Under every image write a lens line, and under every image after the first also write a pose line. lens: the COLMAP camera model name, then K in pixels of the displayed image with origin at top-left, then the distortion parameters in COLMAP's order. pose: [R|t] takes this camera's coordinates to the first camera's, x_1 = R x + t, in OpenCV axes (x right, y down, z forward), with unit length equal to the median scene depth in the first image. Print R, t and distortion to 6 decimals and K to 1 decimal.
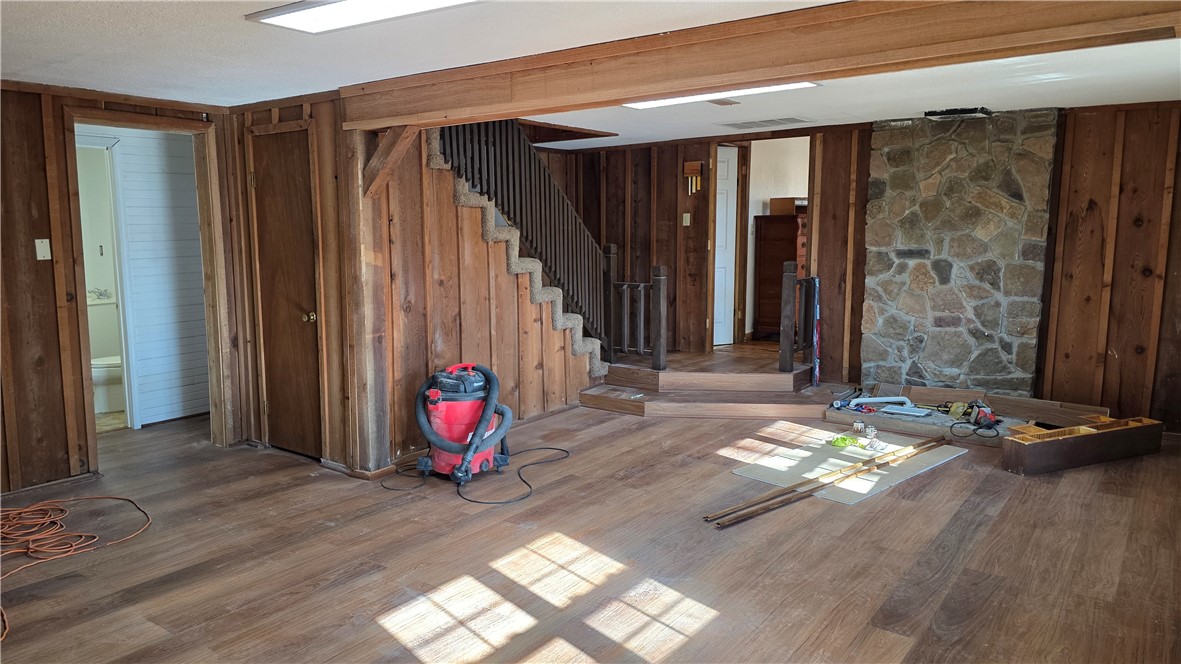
lens RADIAL K [[799.1, 0, 589.0], [0, 799.1, 331.0], [0, 0, 1]] dist [0.063816, -0.005091]
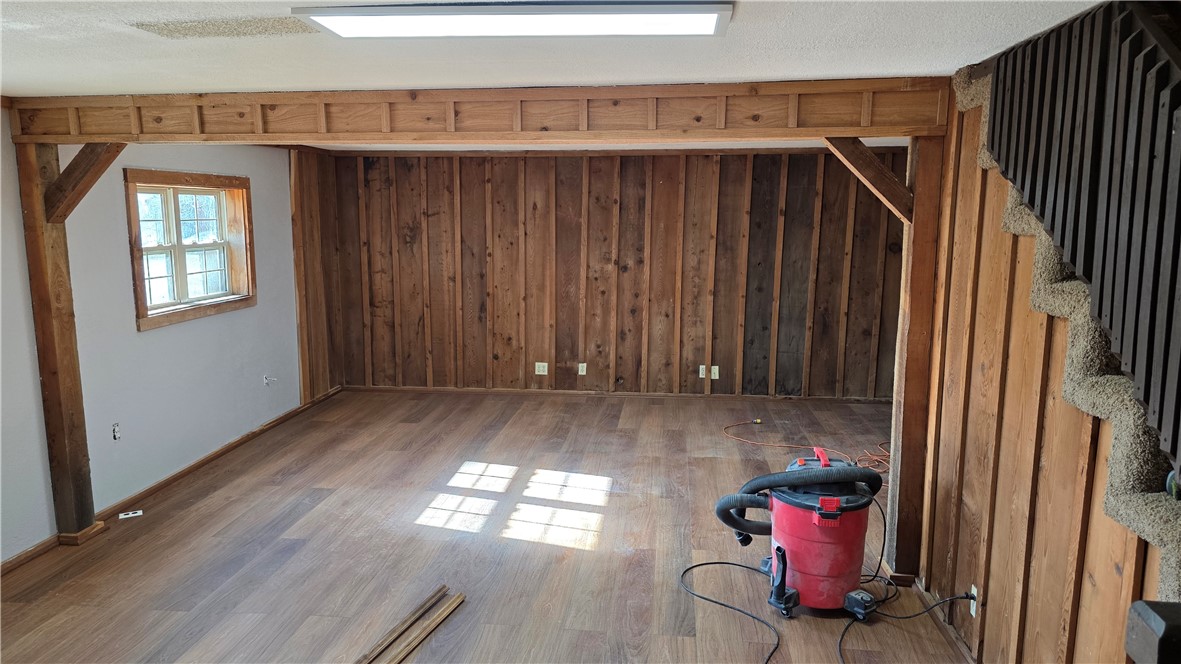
lens RADIAL K [[799.1, 0, 588.7], [0, 799.1, 327.9], [0, 0, 1]] dist [0.063816, -0.005091]
pose [[-0.866068, 0.078095, -0.493789, 0.526873], [-0.059855, 0.964421, 0.257508, -0.342526], [0.496330, 0.252575, -0.830579, 2.072812]]
